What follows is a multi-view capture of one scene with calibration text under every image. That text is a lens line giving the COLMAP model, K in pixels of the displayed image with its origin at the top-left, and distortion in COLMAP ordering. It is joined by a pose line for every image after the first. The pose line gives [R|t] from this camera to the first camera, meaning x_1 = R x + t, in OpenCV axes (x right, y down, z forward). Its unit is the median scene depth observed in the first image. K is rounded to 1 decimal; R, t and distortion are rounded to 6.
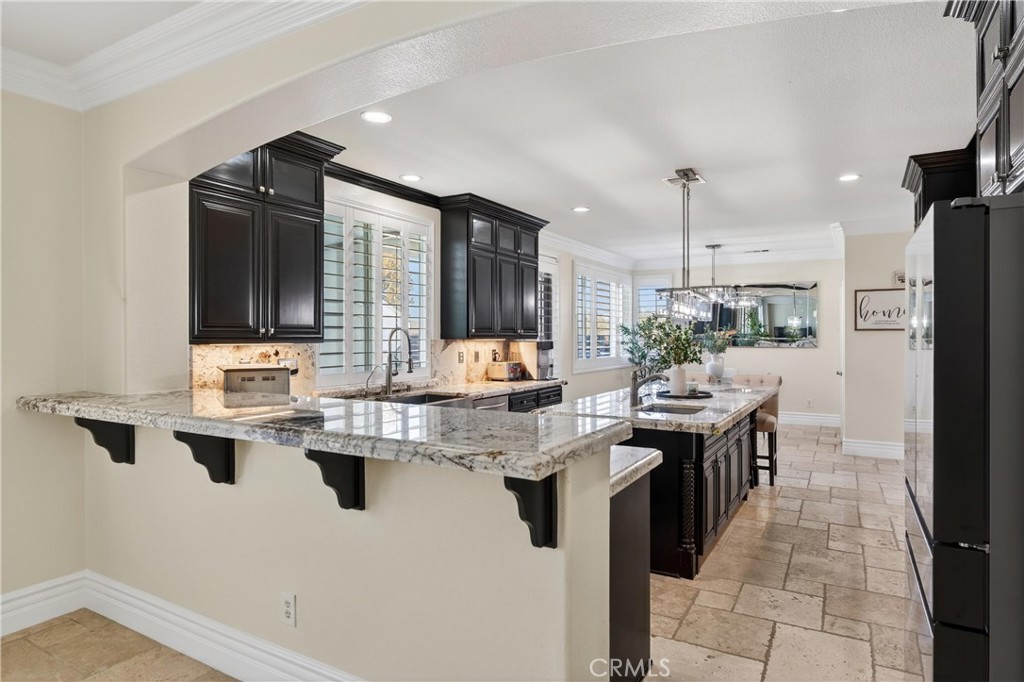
lens RADIAL K [[585.8, 0, 512.9], [0, 585.8, 339.0], [0, 0, 1]] dist [0.004941, 0.000378]
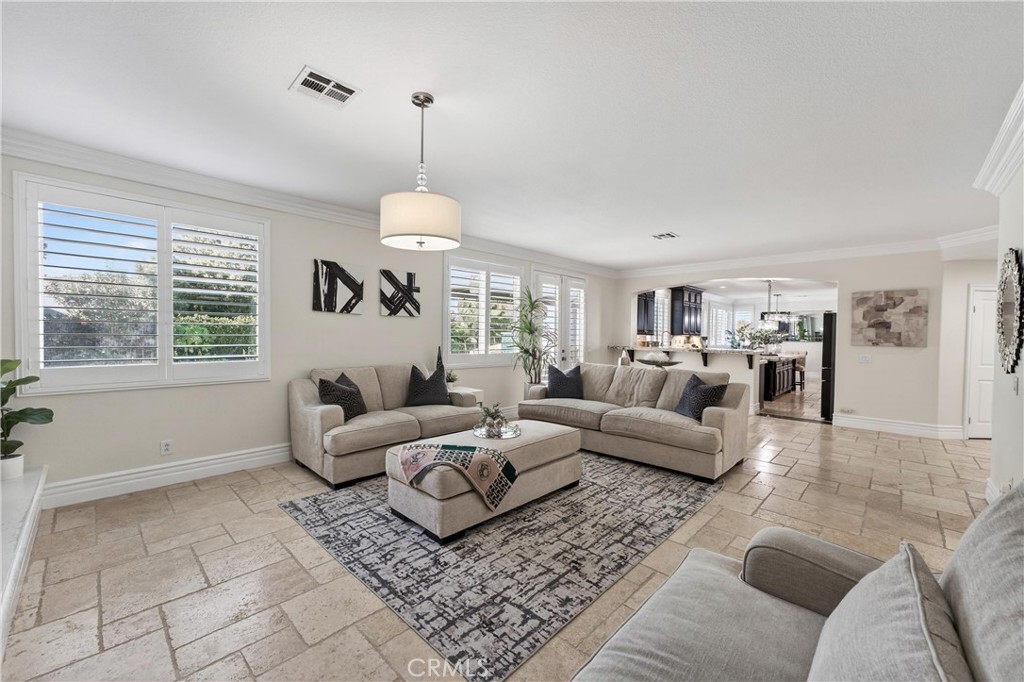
lens RADIAL K [[409.5, 0, 508.1], [0, 409.5, 346.9], [0, 0, 1]] dist [0.001868, 0.000540]
pose [[0.972296, 0.020593, -0.232843, -0.410633], [-0.015073, 0.999562, 0.025460, 0.019220], [0.233265, -0.021245, 0.972181, -1.080672]]
